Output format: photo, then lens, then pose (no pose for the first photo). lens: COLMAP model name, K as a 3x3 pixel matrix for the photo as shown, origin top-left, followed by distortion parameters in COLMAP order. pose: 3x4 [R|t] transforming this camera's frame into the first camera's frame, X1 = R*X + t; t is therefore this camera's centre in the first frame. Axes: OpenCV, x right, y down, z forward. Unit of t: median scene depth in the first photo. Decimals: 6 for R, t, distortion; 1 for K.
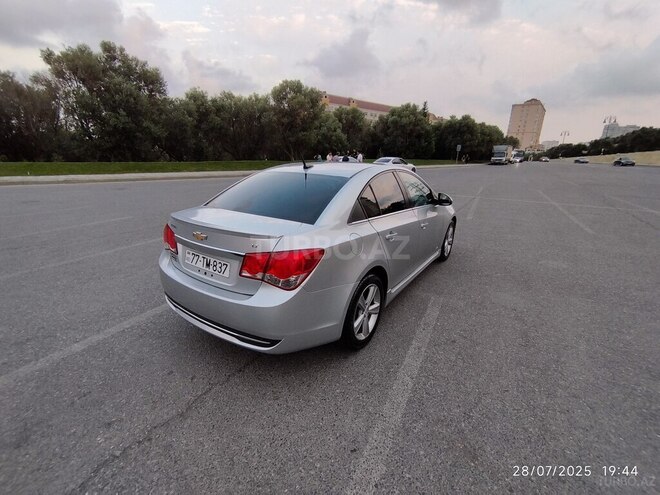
lens RADIAL K [[301.7, 0, 327.8], [0, 301.7, 252.0], [0, 0, 1]] dist [-0.001104, -0.000352]
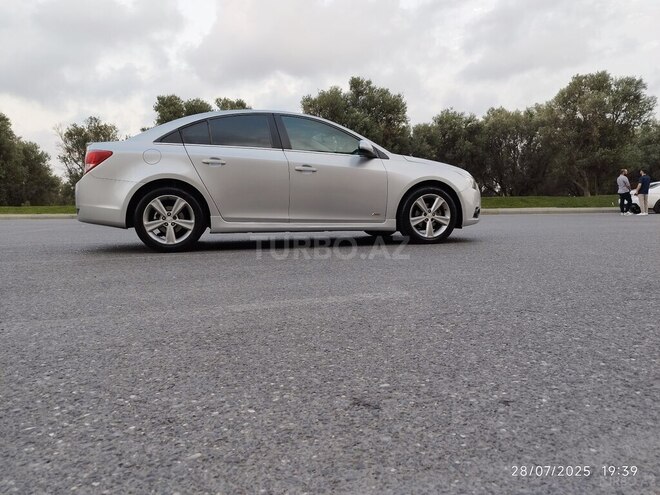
lens RADIAL K [[479.1, 0, 328.8], [0, 479.1, 246.9], [0, 0, 1]] dist [0.009564, 0.001266]
pose [[0.734208, 0.031760, -0.678182, 0.171427], [-0.188623, 0.969122, -0.158820, 0.044343], [0.652197, 0.244527, 0.717528, 0.010646]]
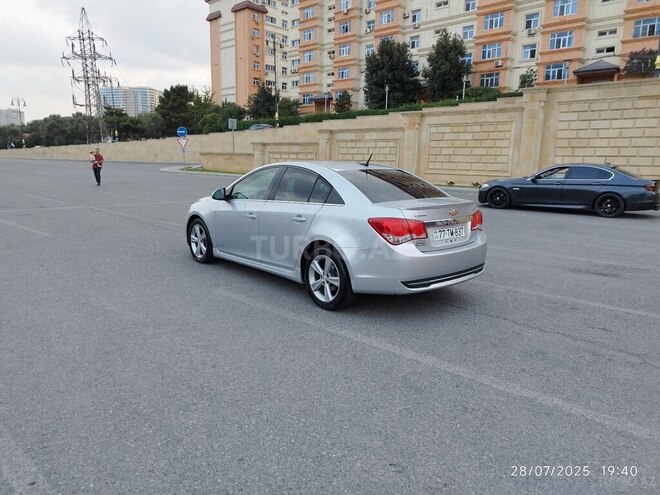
lens RADIAL K [[479.1, 0, 328.8], [0, 479.1, 246.9], [0, 0, 1]] dist [0.009564, 0.001266]
pose [[0.240890, -0.189118, 0.951949, -0.209171], [0.288641, 0.950412, 0.115772, -0.025134], [-0.926638, 0.246883, 0.283532, 0.073241]]
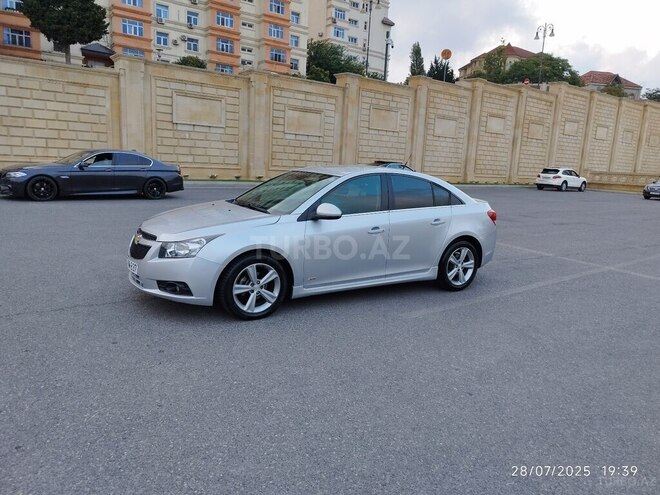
lens RADIAL K [[479.6, 0, 330.0], [0, 479.6, 247.5], [0, 0, 1]] dist [0.009102, 0.000555]
pose [[-0.916574, -0.134657, 0.376509, -0.068984], [0.058693, 0.886087, 0.459789, -0.106657], [-0.395534, 0.443529, -0.804261, 0.326247]]
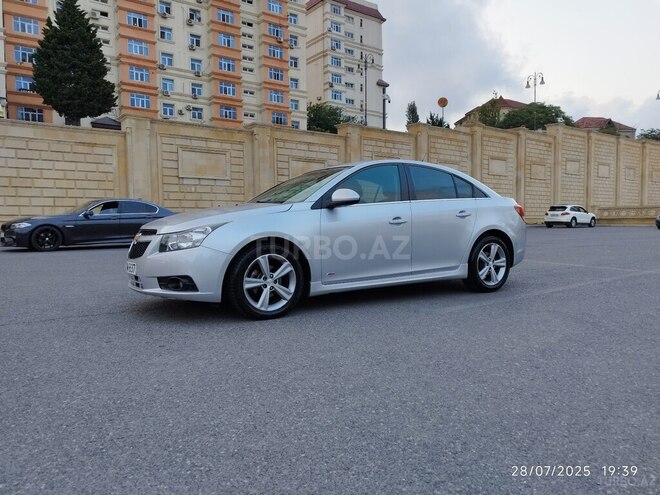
lens RADIAL K [[479.1, 0, 328.8], [0, 479.1, 246.9], [0, 0, 1]] dist [0.009564, 0.001266]
pose [[-0.914155, -0.034265, 0.403915, -0.060515], [0.117312, 0.931420, 0.344521, -0.077763], [-0.388019, 0.362330, -0.847442, 0.322556]]
